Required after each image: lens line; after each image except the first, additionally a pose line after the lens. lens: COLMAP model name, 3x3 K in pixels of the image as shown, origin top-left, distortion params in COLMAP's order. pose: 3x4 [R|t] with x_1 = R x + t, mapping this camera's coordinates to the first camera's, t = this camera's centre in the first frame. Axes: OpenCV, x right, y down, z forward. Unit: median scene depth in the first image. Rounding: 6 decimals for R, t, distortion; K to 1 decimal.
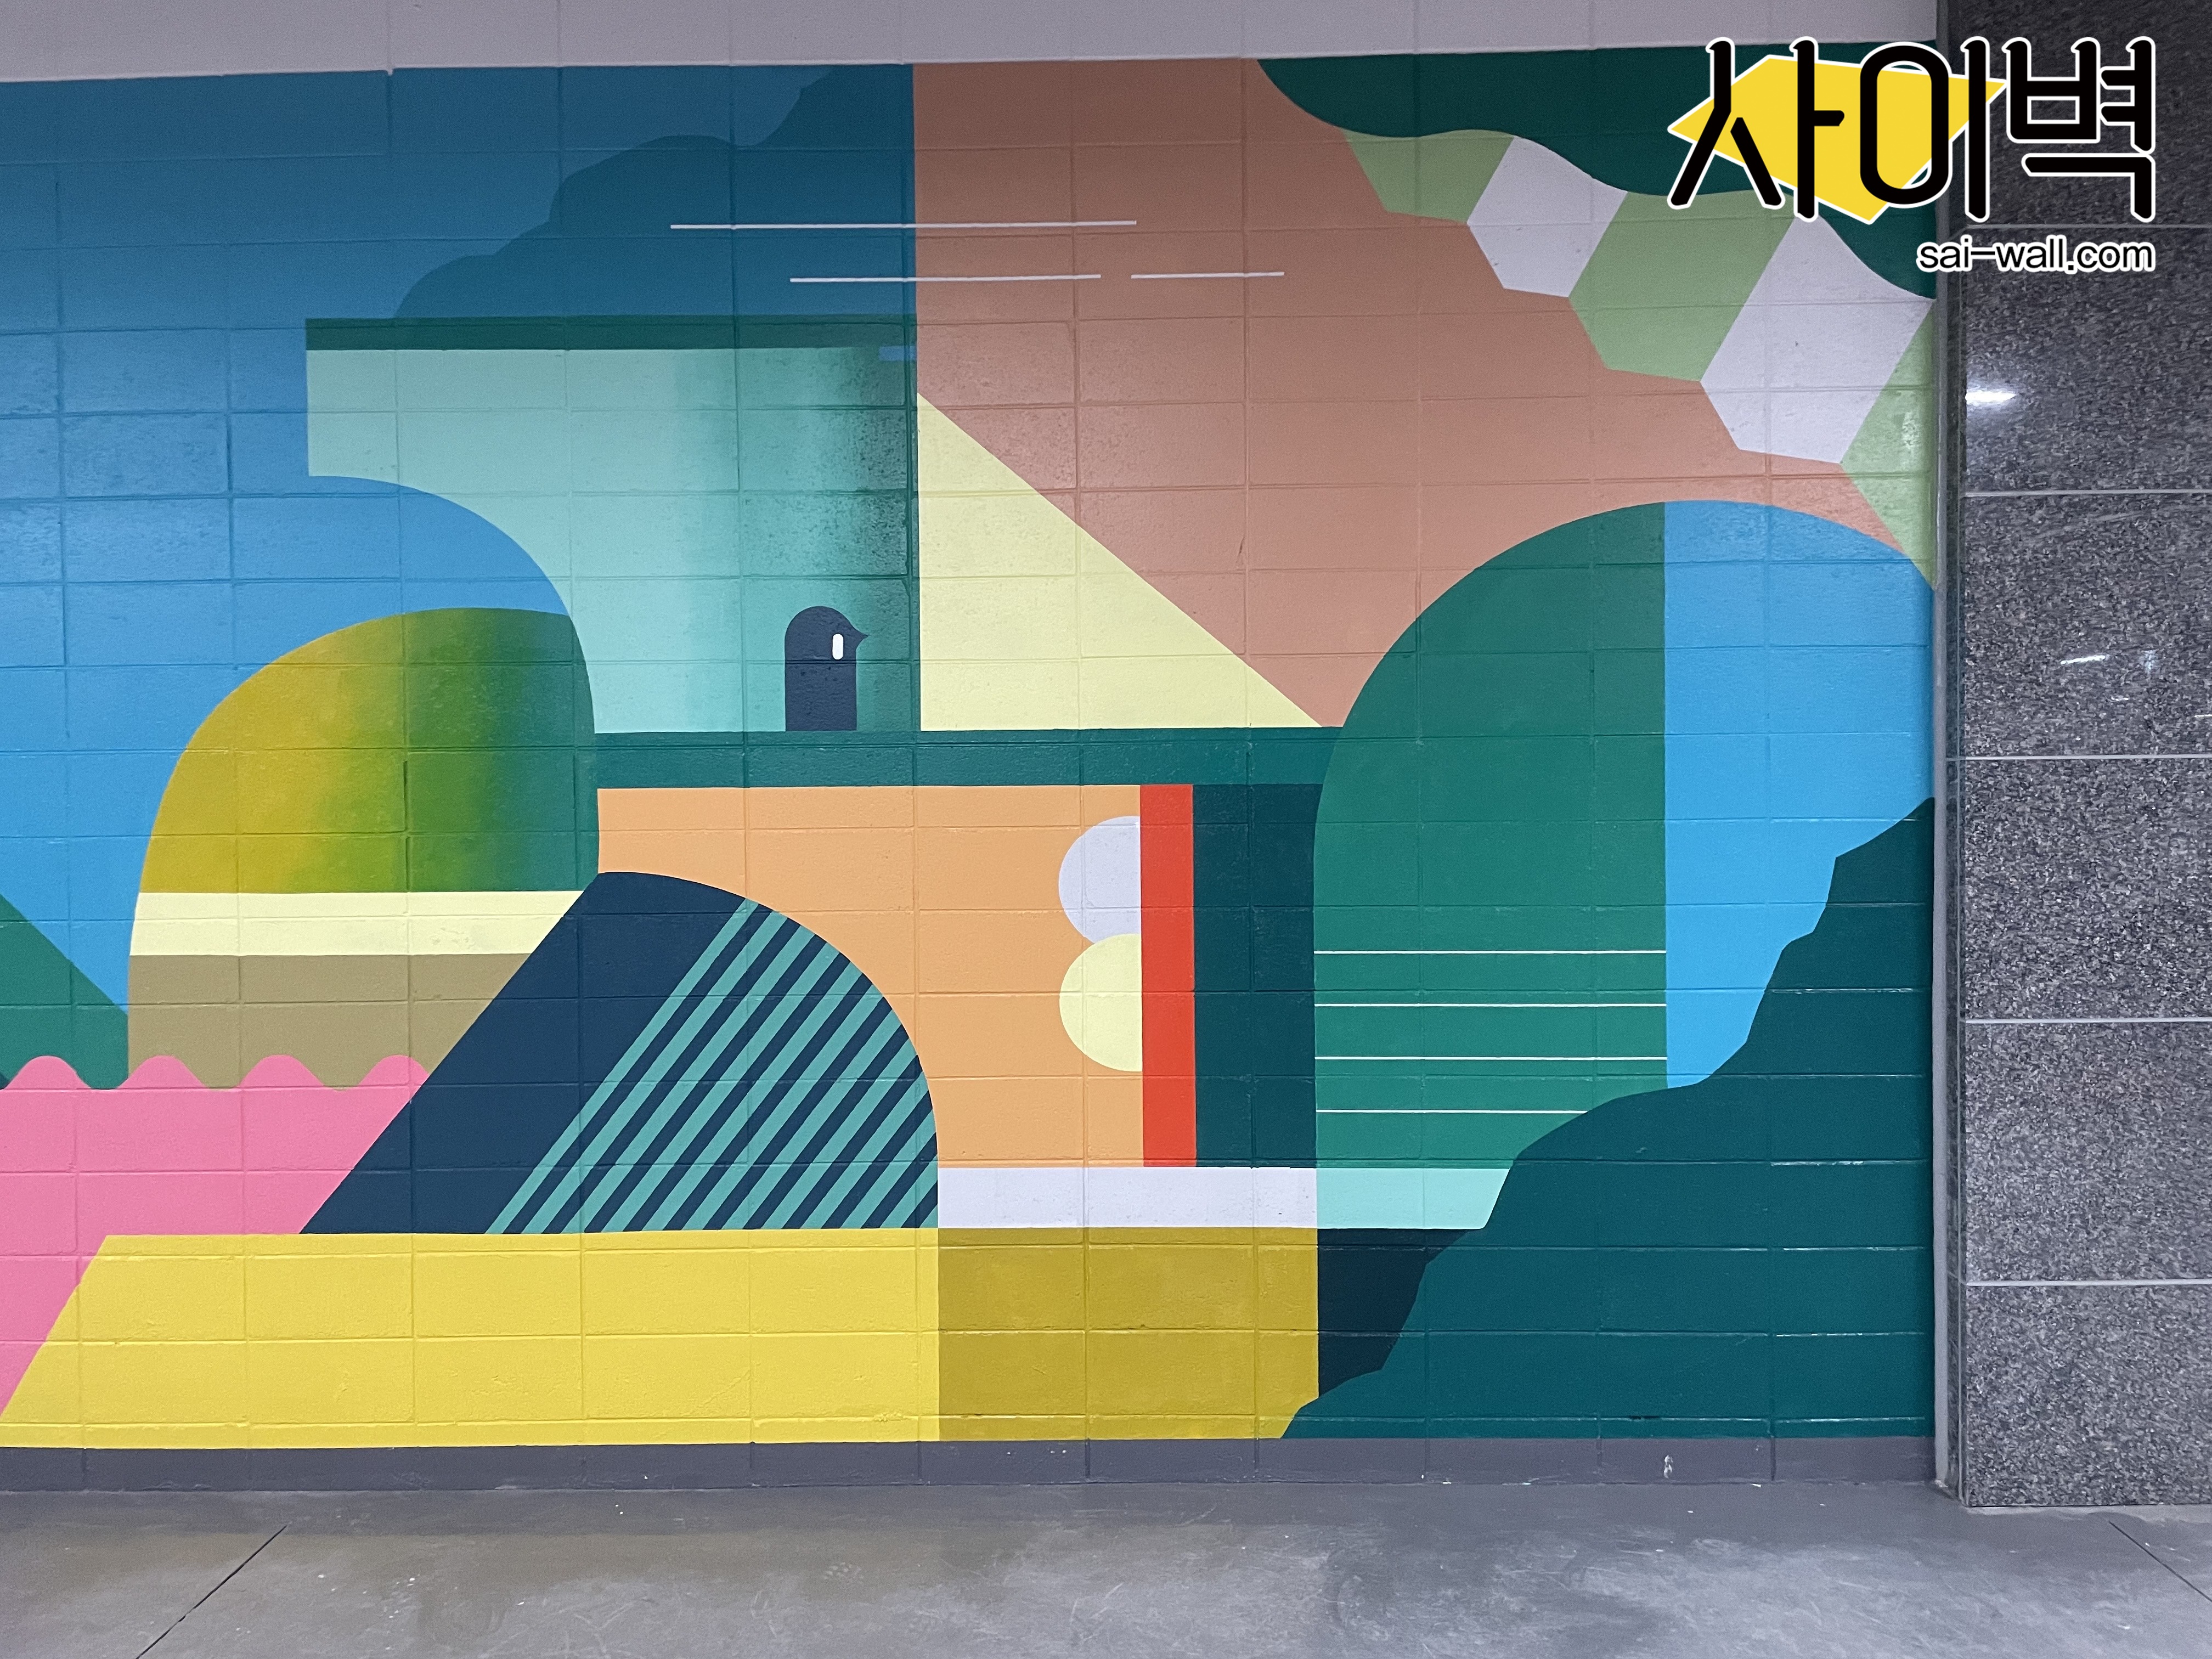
lens RADIAL K [[1657.6, 0, 1097.9], [0, 1657.6, 830.3], [0, 0, 1]] dist [0.073708, -0.083265]
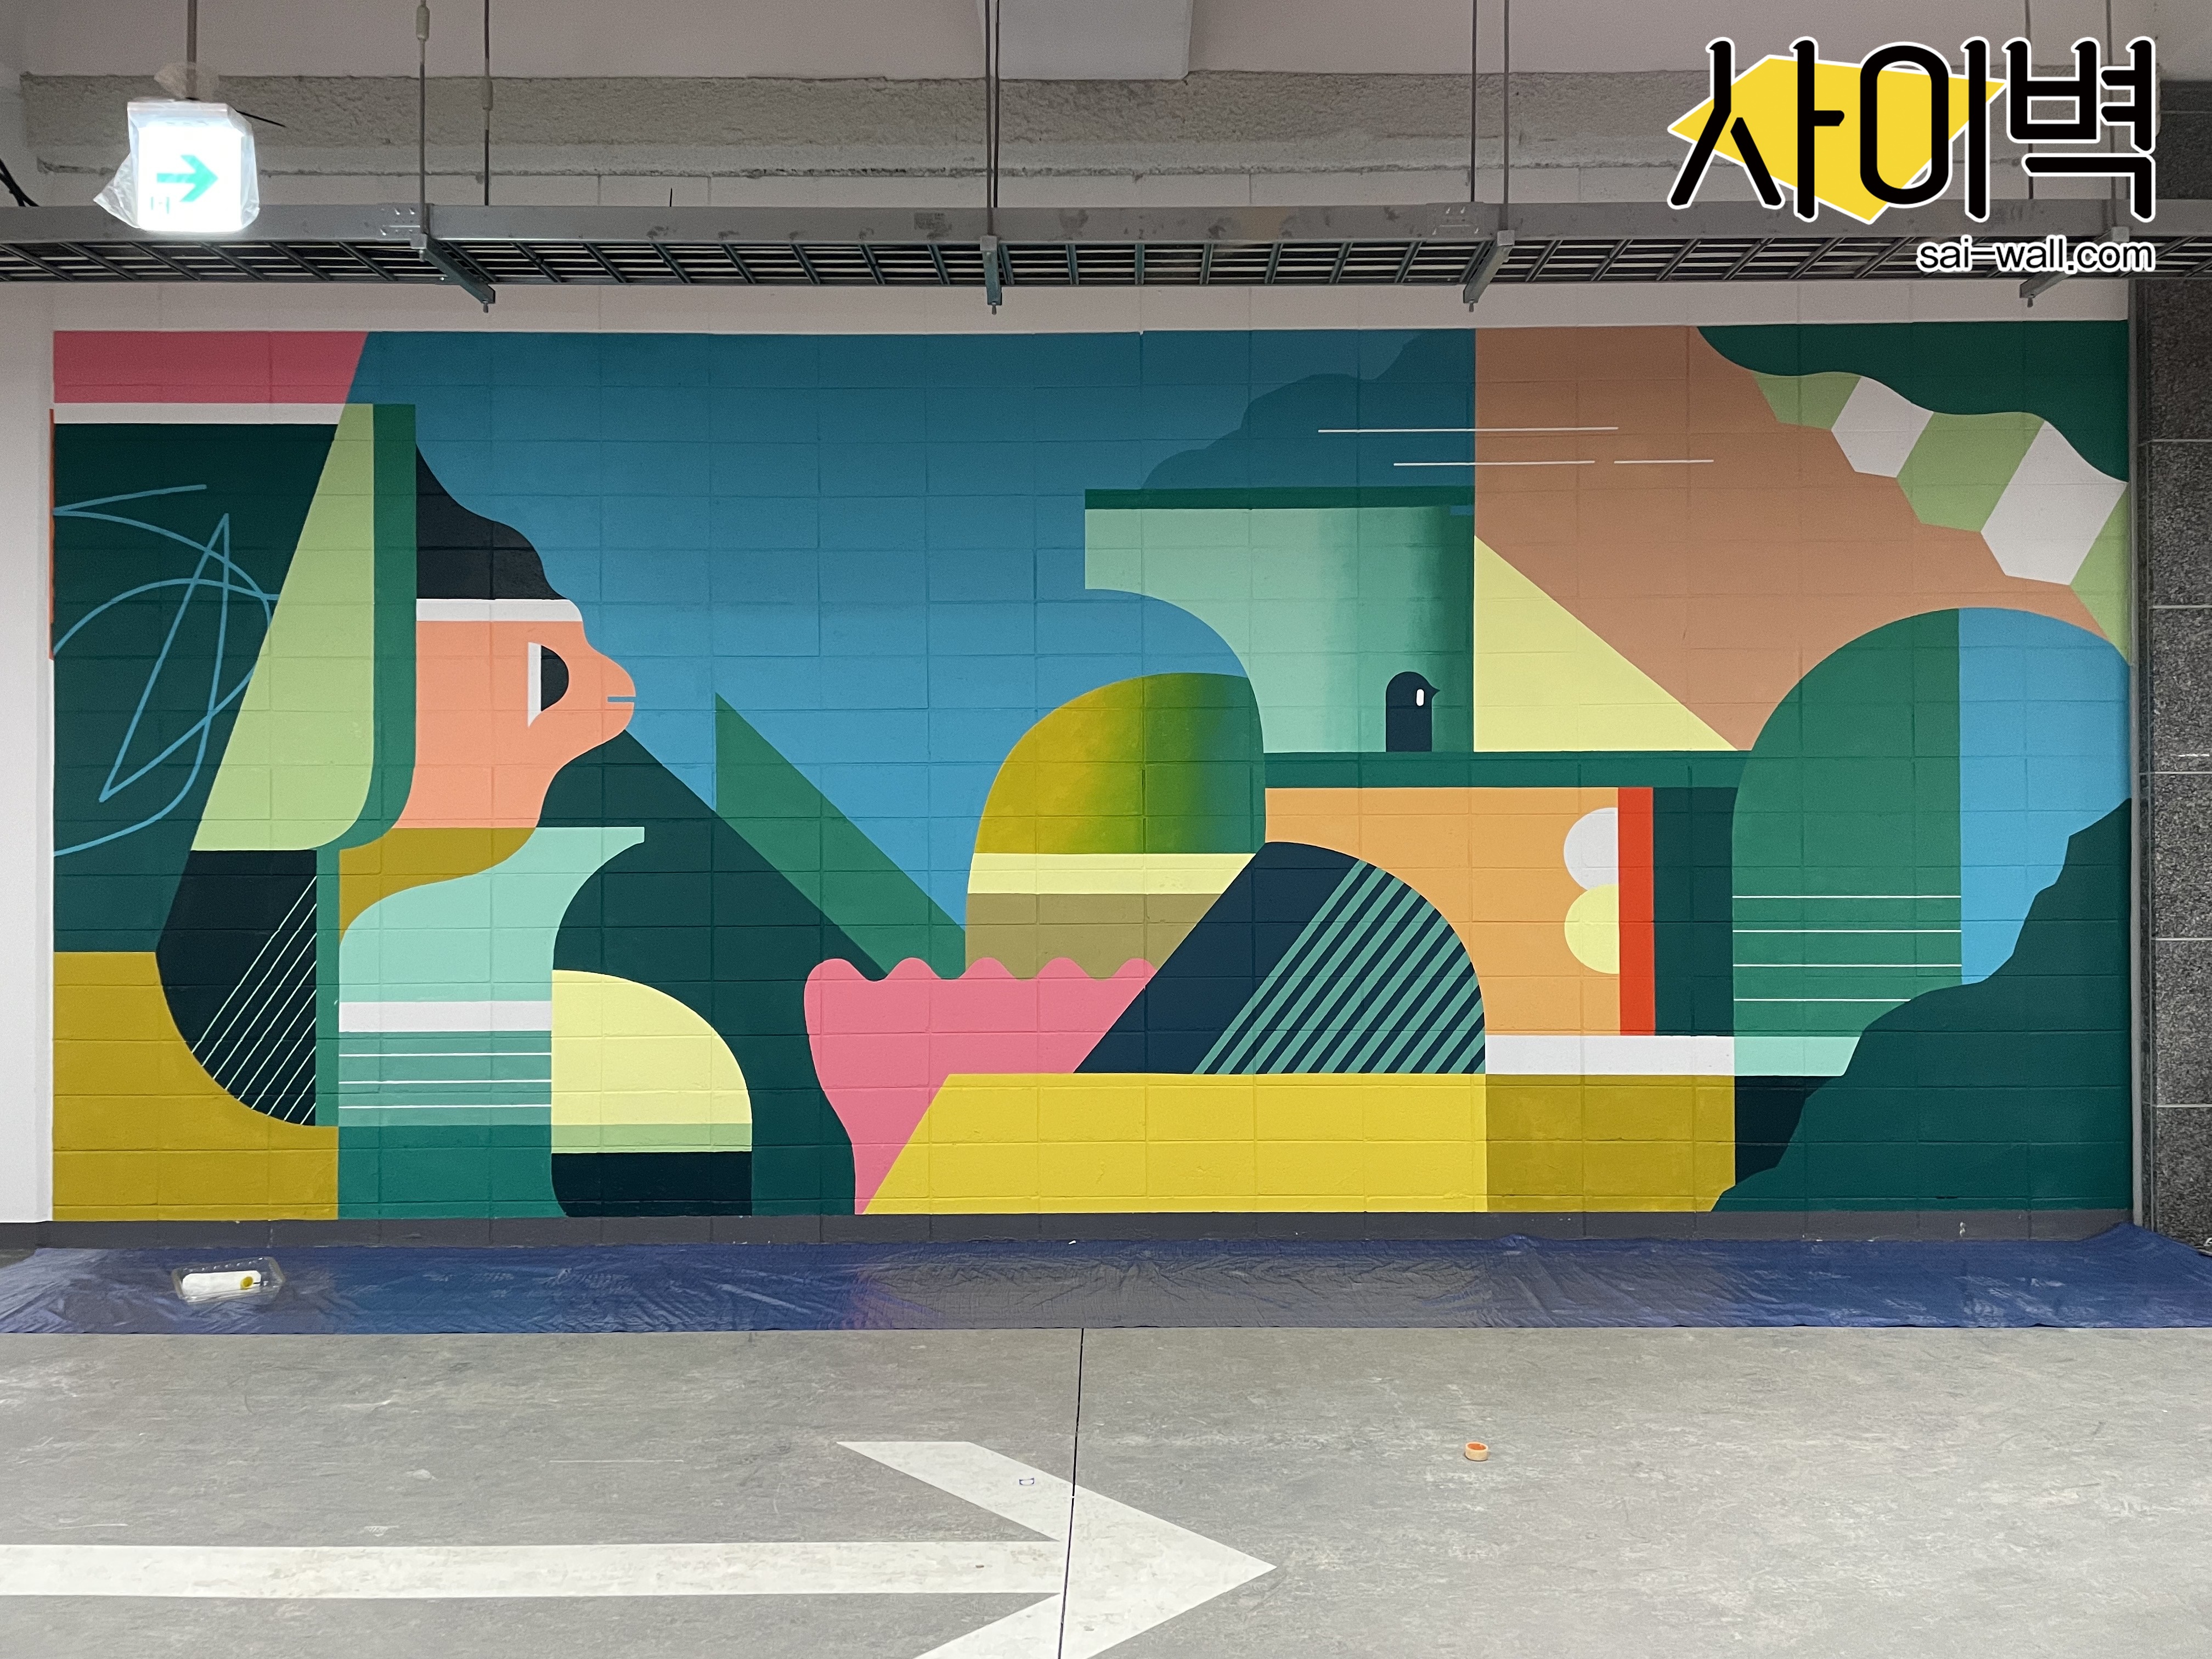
lens RADIAL K [[1657.6, 0, 1107.8], [0, 1657.6, 809.6], [0, 0, 1]] dist [0.073708, -0.083265]
pose [[0.999912, 0.005159, 0.012222, -0.469293], [-0.004903, 0.999769, -0.020915, 0.028154], [-0.012327, 0.020854, 0.999707, -0.549517]]
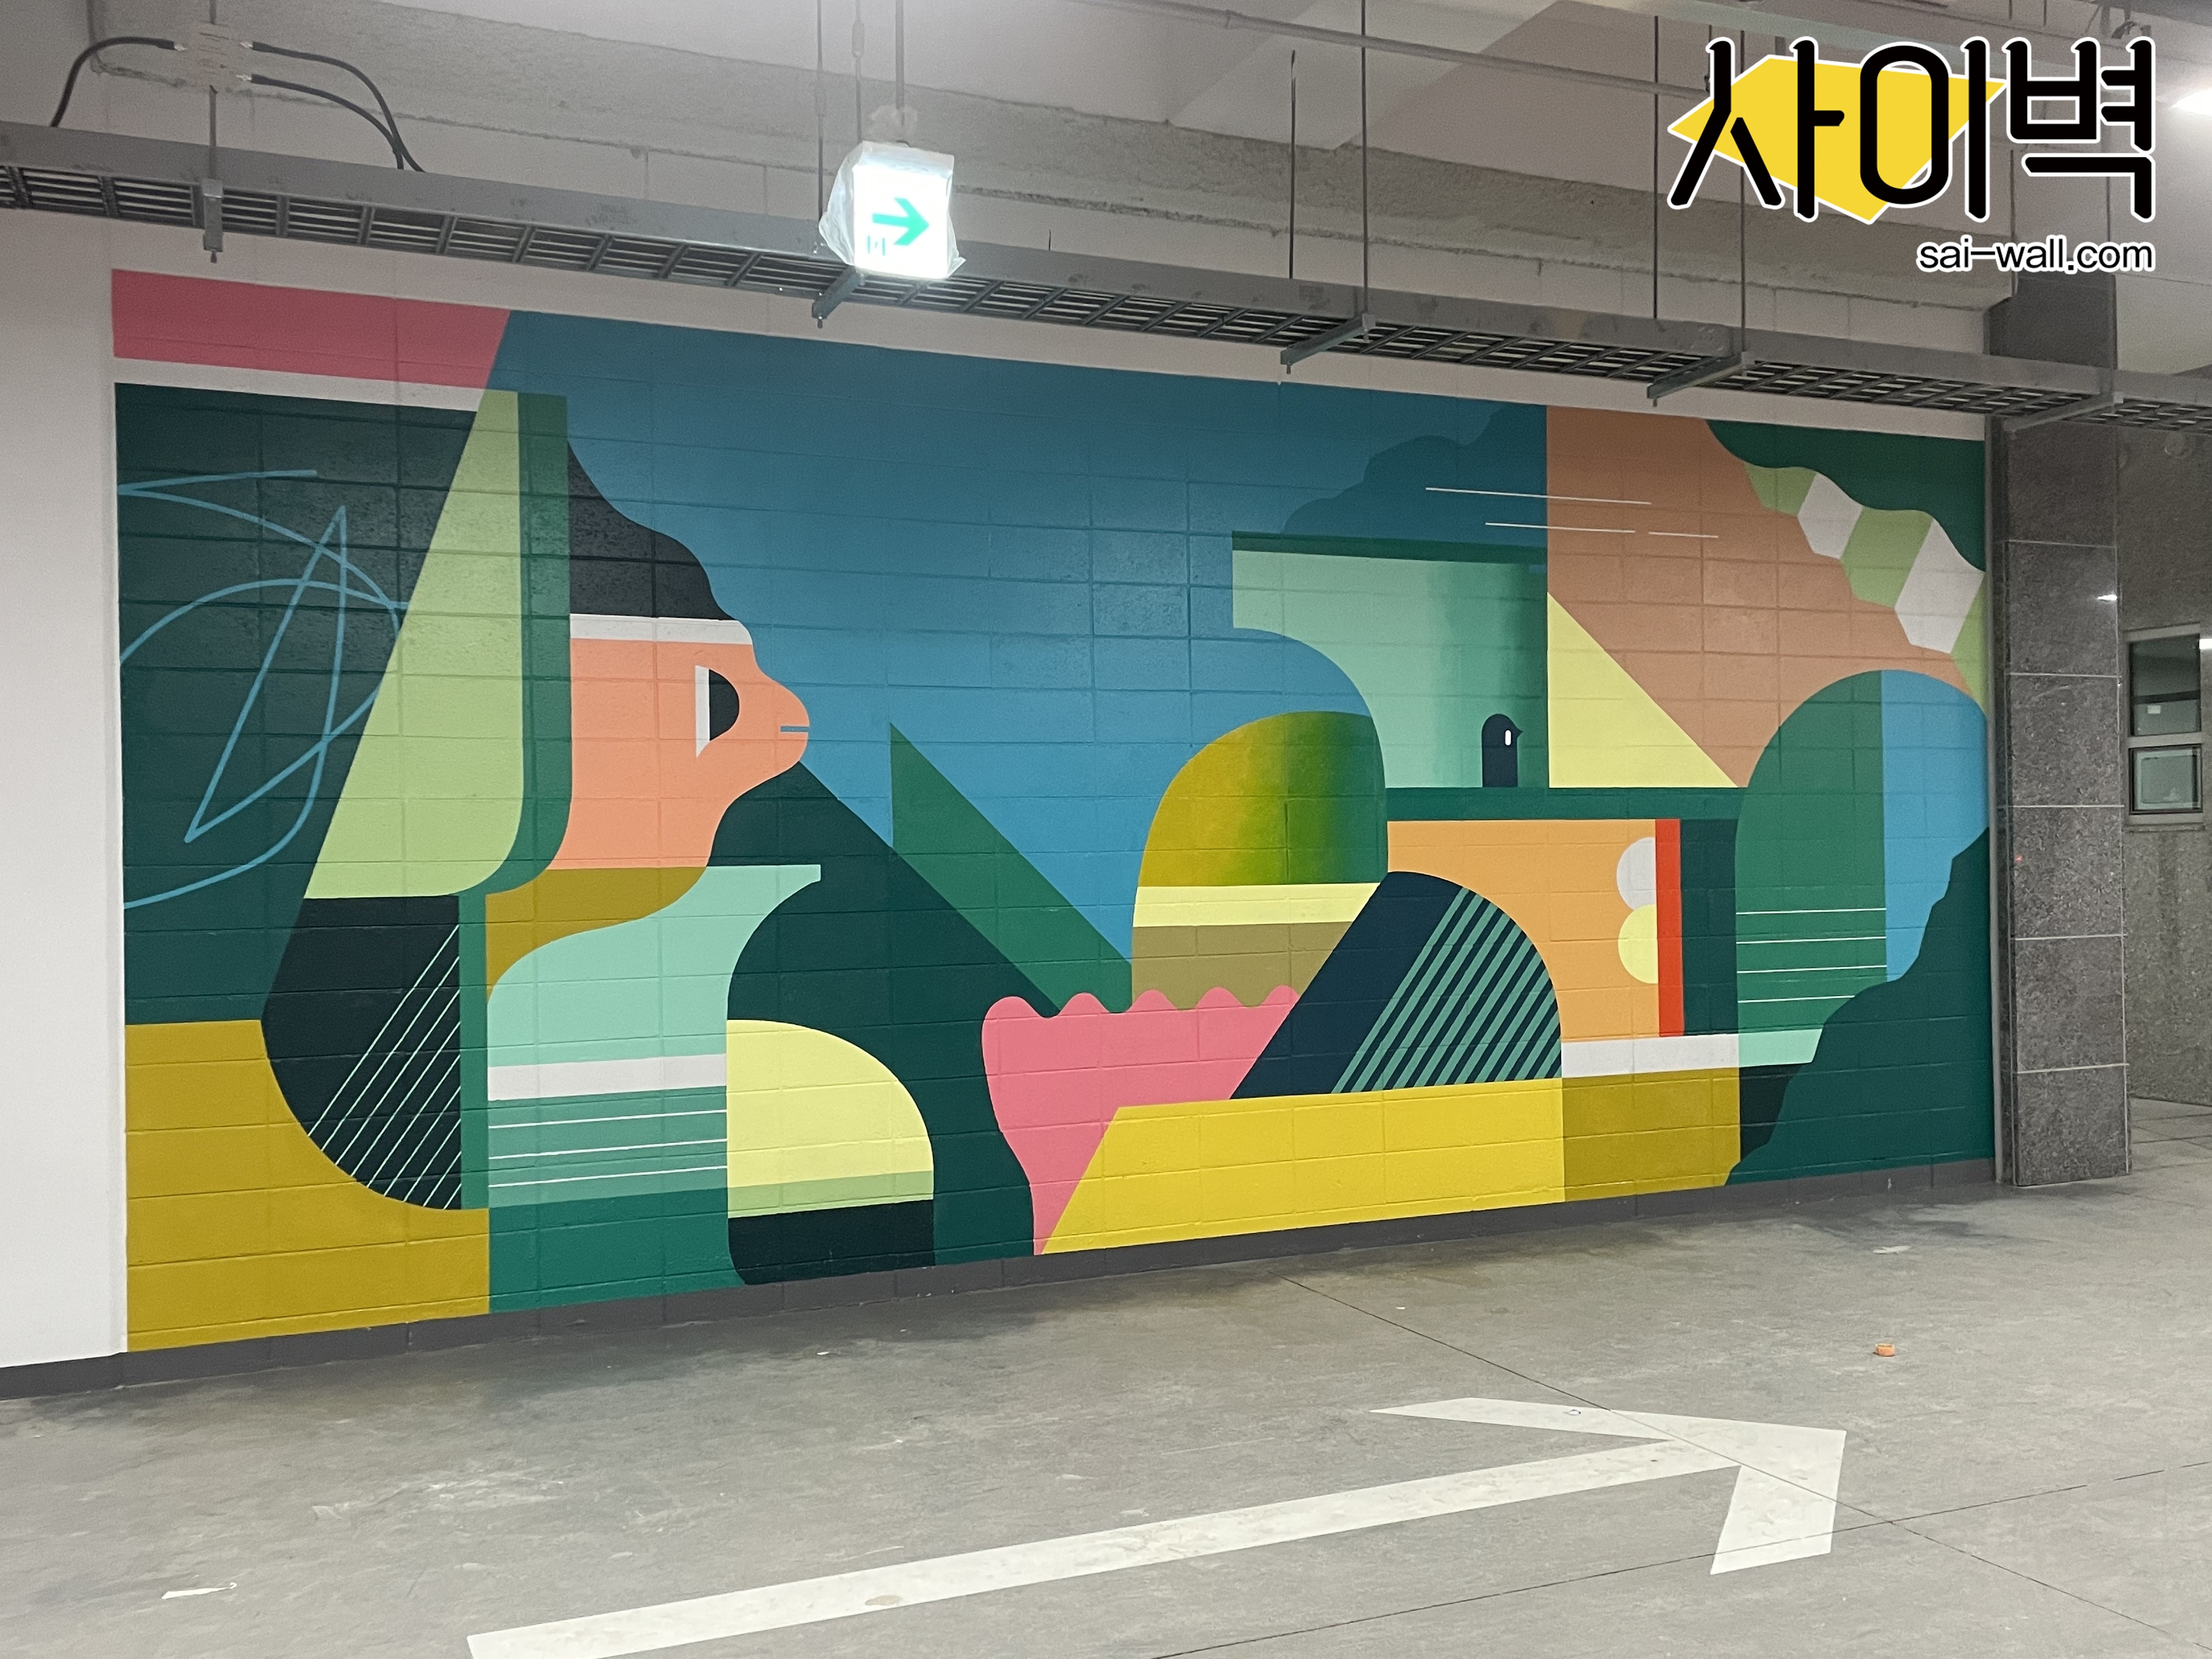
lens RADIAL K [[2001.8, 0, 1102.5], [0, 2001.8, 857.2], [0, 0, 1]] dist [0.048312, 0.000000]
pose [[0.910467, -0.005622, 0.413544, -1.389044], [0.013683, 0.999770, -0.016534, 0.039760], [-0.413356, 0.020712, 0.910334, -0.695464]]
